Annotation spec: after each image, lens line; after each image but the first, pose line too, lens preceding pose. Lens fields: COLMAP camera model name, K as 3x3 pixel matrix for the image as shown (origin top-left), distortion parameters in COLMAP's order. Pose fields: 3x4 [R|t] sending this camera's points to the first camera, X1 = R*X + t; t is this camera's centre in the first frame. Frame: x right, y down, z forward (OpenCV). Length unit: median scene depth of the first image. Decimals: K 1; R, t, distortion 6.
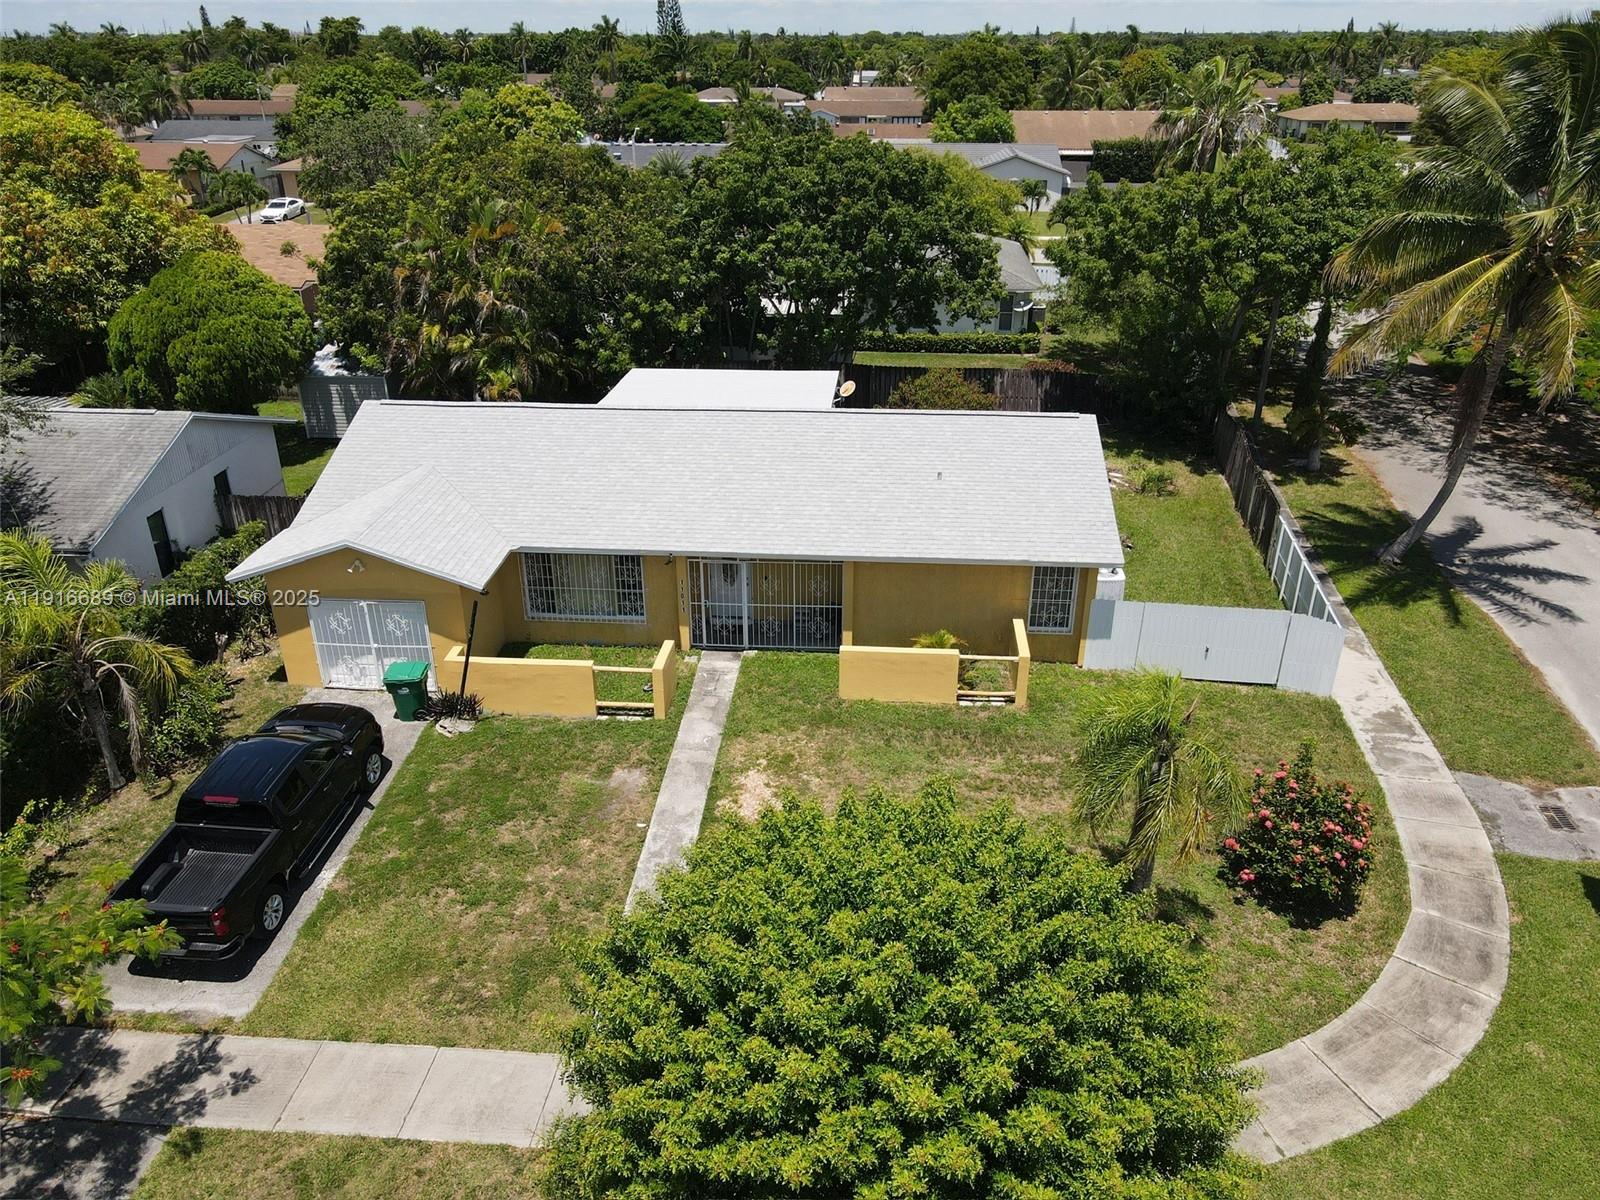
lens RADIAL K [[1178.4, 0, 800.0], [0, 1178.4, 600.0], [0, 0, 1]] dist [-0.011357, 0.051061]
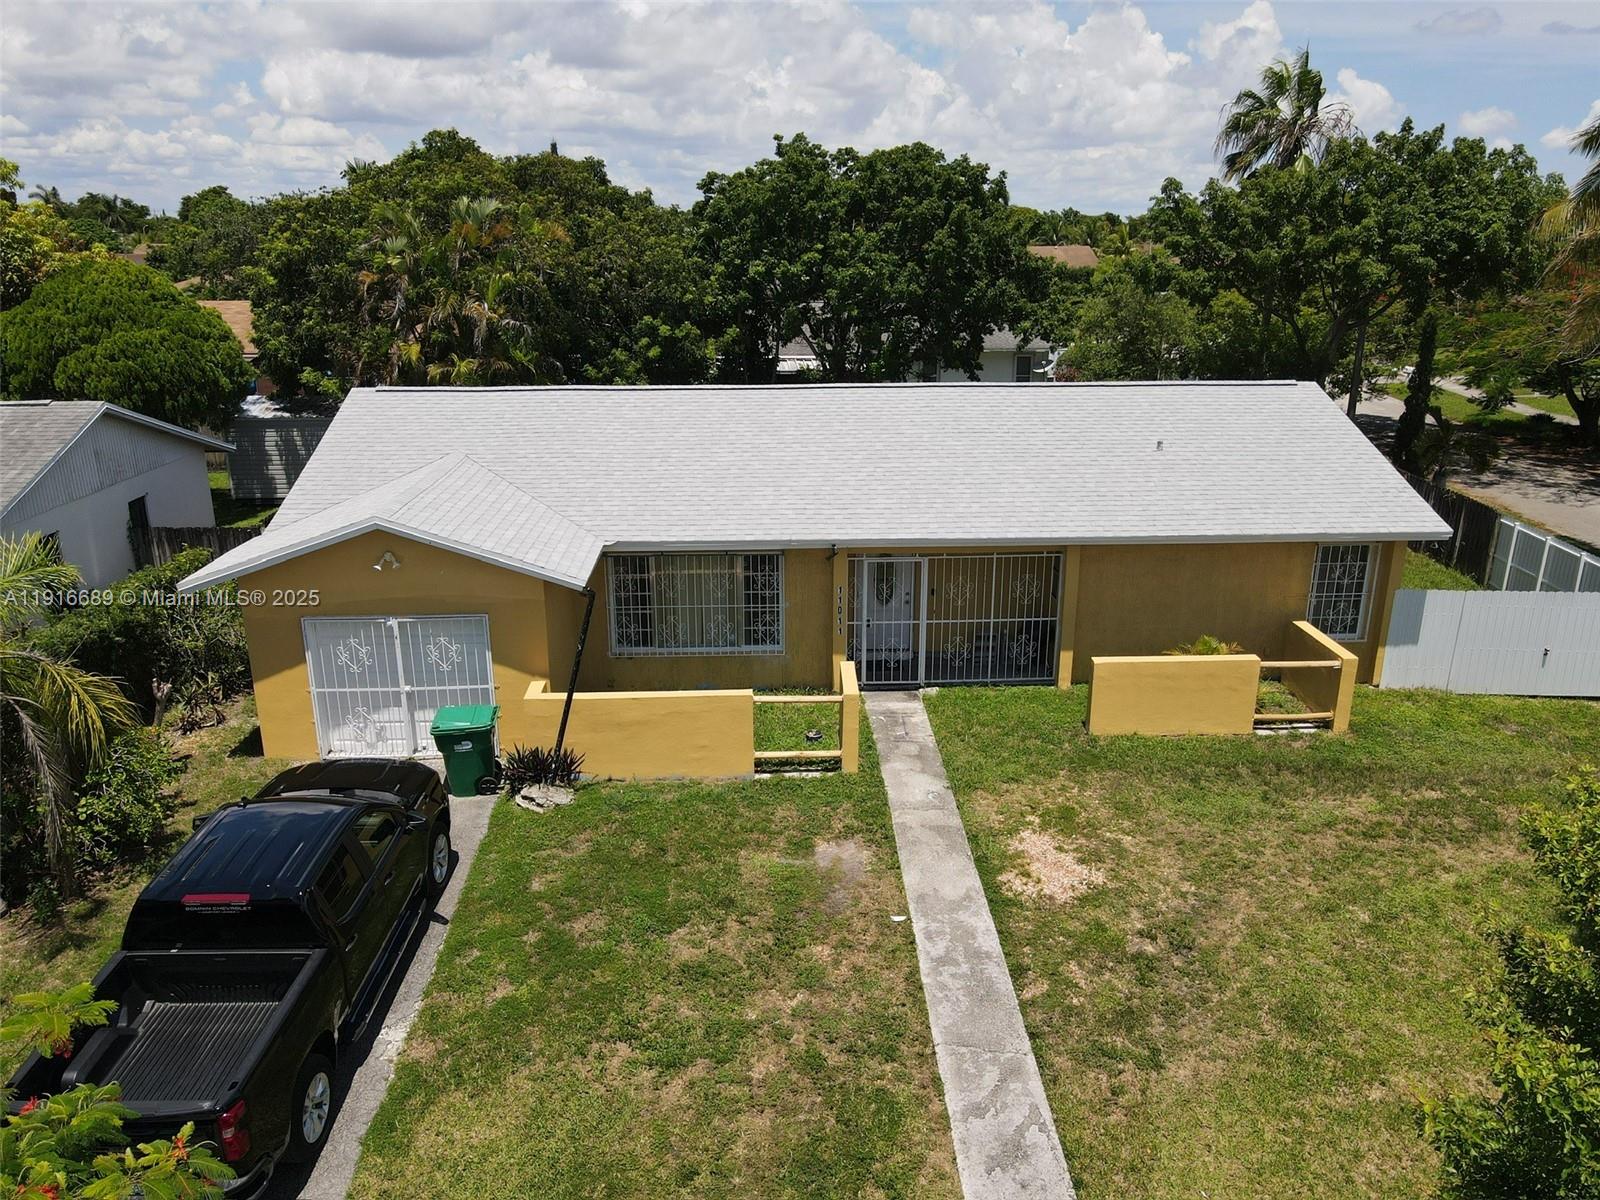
lens RADIAL K [[1178.4, 0, 800.0], [0, 1178.4, 600.0], [0, 0, 1]] dist [-0.011357, 0.051061]
pose [[0.993246, -0.034232, 0.110863, -0.218750], [0.049718, 0.988890, -0.140089, 0.096140], [-0.104835, 0.144655, 0.983913, 0.325729]]
